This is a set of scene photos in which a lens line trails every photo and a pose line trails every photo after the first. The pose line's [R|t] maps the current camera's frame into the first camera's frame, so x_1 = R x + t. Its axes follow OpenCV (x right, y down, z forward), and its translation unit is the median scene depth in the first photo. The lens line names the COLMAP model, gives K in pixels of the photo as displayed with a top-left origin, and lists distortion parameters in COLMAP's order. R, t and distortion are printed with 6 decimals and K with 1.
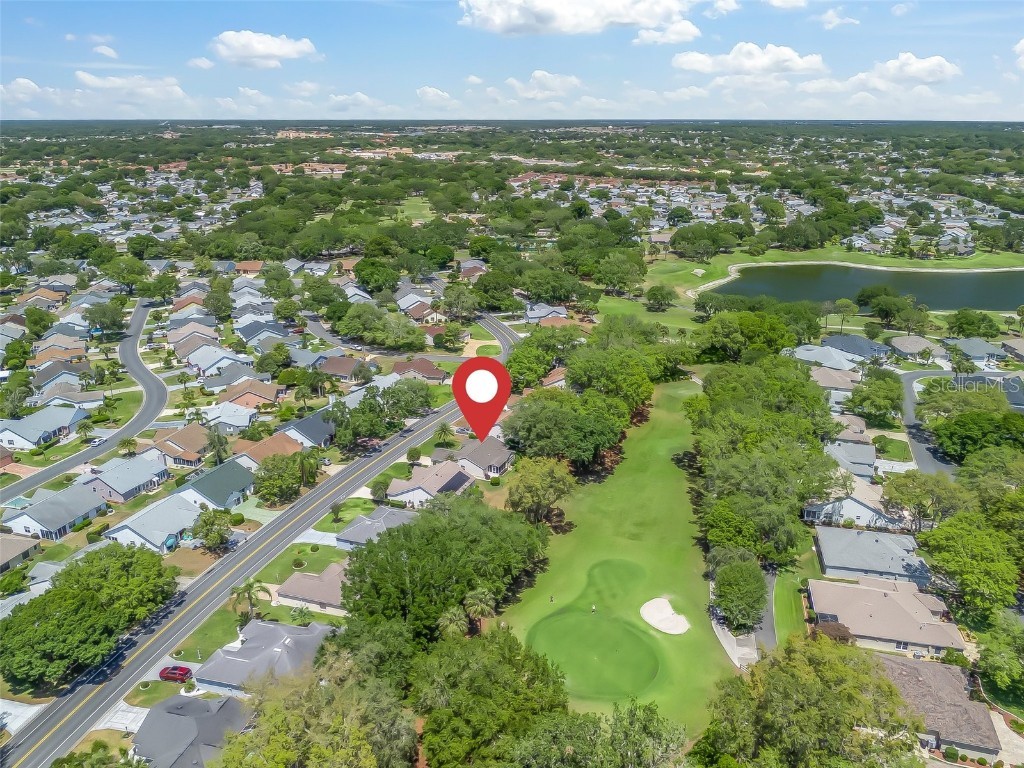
lens RADIAL K [[767.8, 0, 512.0], [0, 767.8, 384.0], [0, 0, 1]] dist [0.010486, 0.003264]
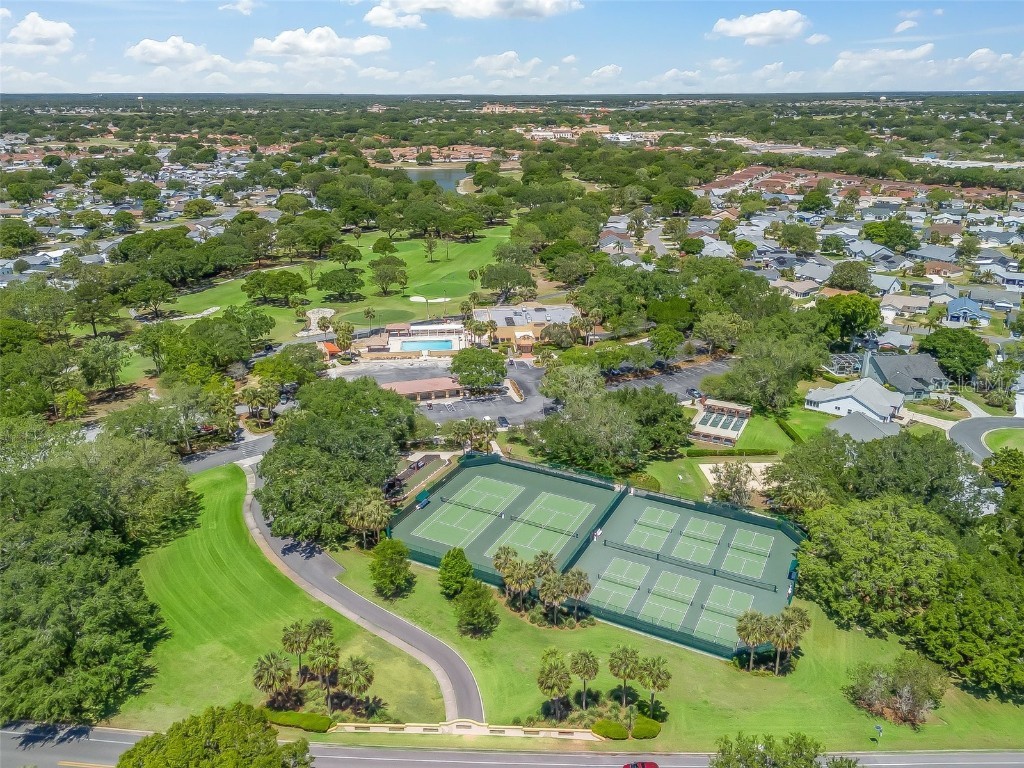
lens RADIAL K [[767.8, 0, 512.0], [0, 767.8, 384.0], [0, 0, 1]] dist [0.010486, 0.003264]
pose [[0.957172, 0.096548, -0.272948, 0.014562], [-0.088665, 0.995213, 0.041098, -0.069718], [0.275609, -0.015137, 0.961151, 0.219872]]
